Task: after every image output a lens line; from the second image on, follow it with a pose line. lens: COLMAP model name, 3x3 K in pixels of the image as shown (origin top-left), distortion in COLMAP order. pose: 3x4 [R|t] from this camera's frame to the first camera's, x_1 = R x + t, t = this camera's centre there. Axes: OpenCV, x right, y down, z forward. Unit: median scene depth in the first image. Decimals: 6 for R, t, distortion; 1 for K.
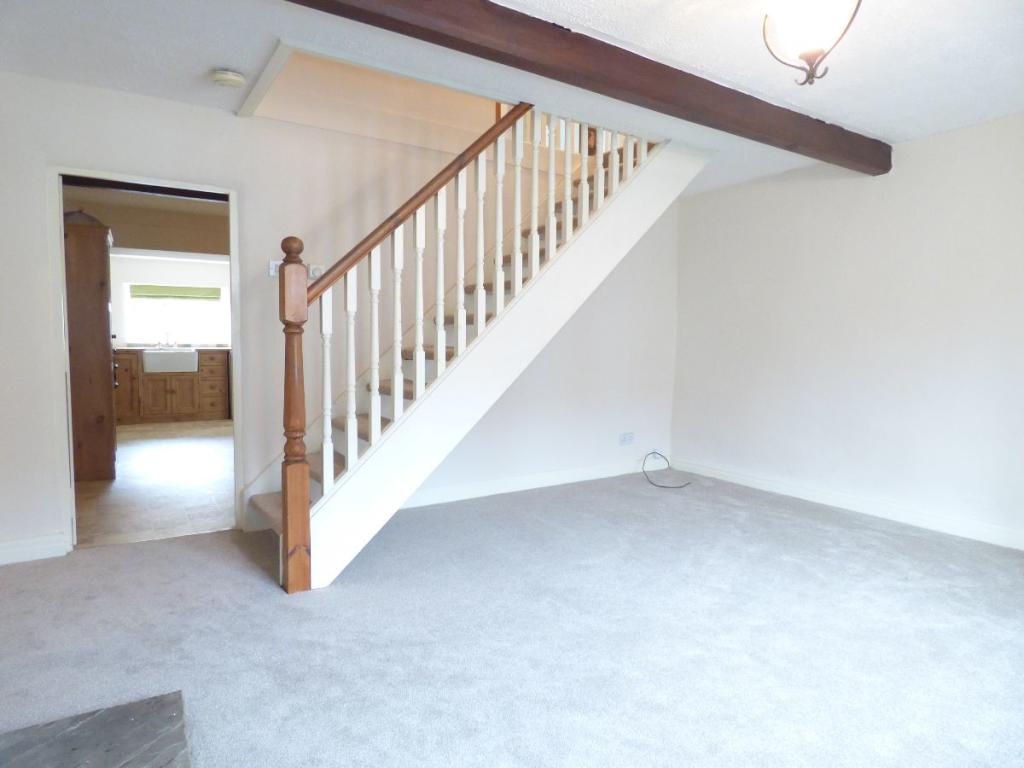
lens RADIAL K [[611.6, 0, 510.9], [0, 611.6, 377.4], [0, 0, 1]] dist [-0.006626, -0.003696]
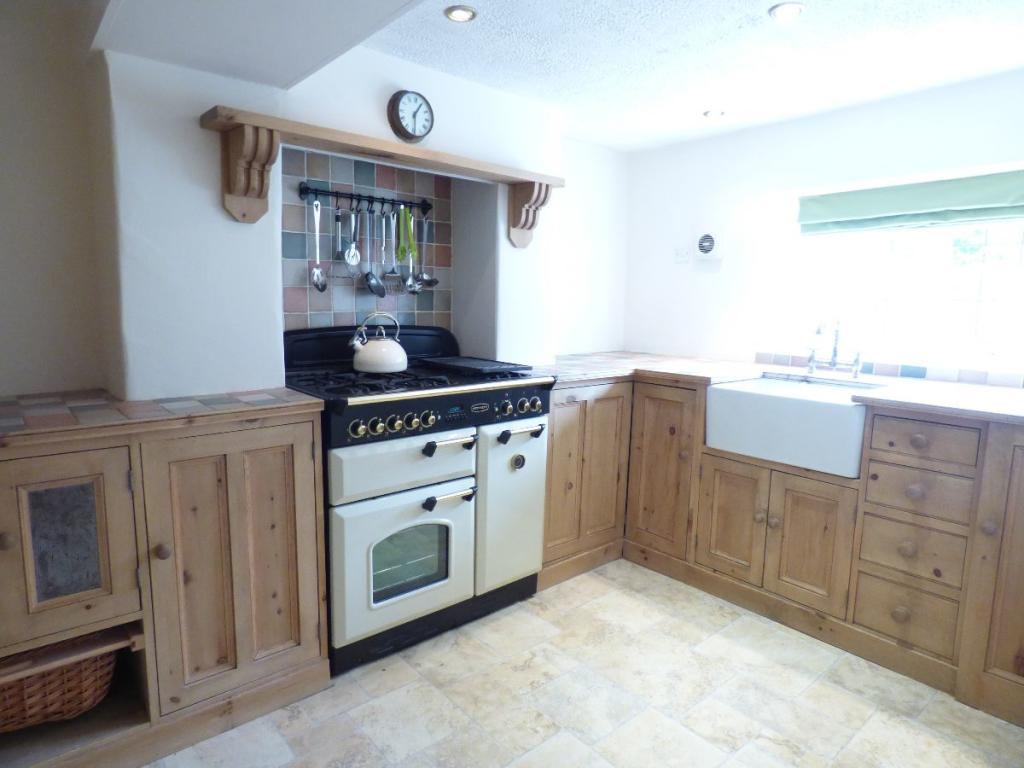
lens RADIAL K [[611.6, 0, 509.9], [0, 611.6, 379.3], [0, 0, 1]] dist [-0.006626, -0.003696]
pose [[0.144649, 0.128039, -0.981164, -0.281298], [-0.083832, 0.989613, 0.116783, -0.073545], [0.985925, 0.065360, 0.153880, 0.820391]]
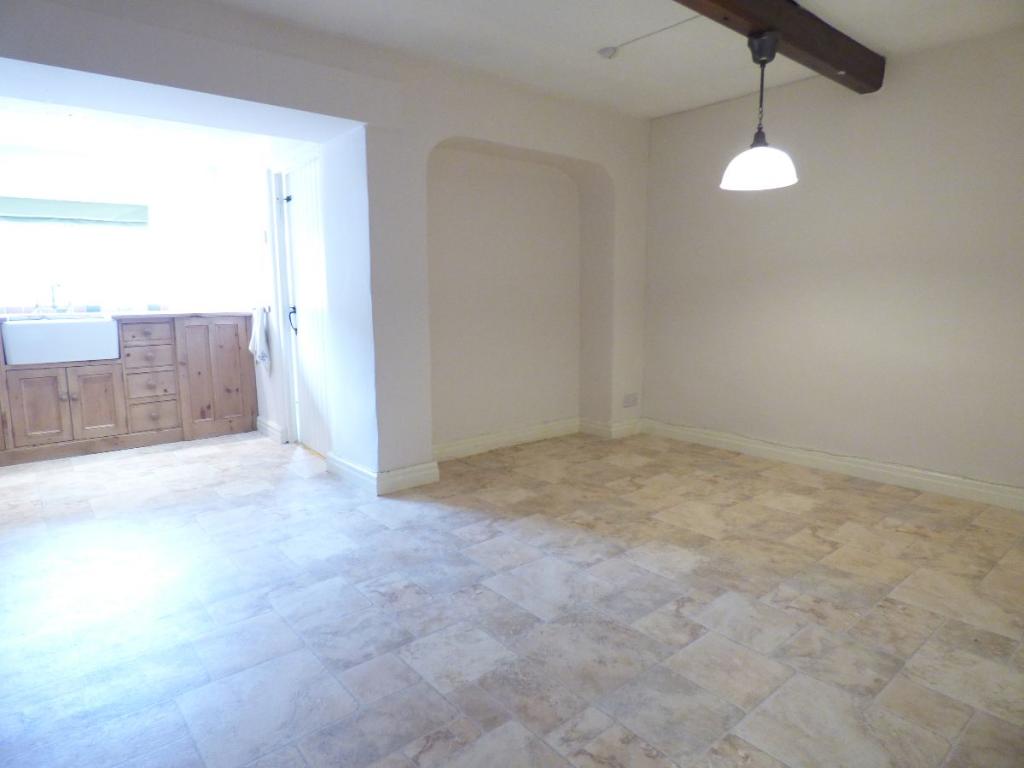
lens RADIAL K [[611.6, 0, 507.9], [0, 611.6, 377.7], [0, 0, 1]] dist [-0.006626, -0.003696]
pose [[0.990657, -0.031773, 0.132627, -0.256541], [0.022547, 0.997257, 0.070493, -0.022794], [-0.134503, -0.066844, 0.988656, 0.441791]]
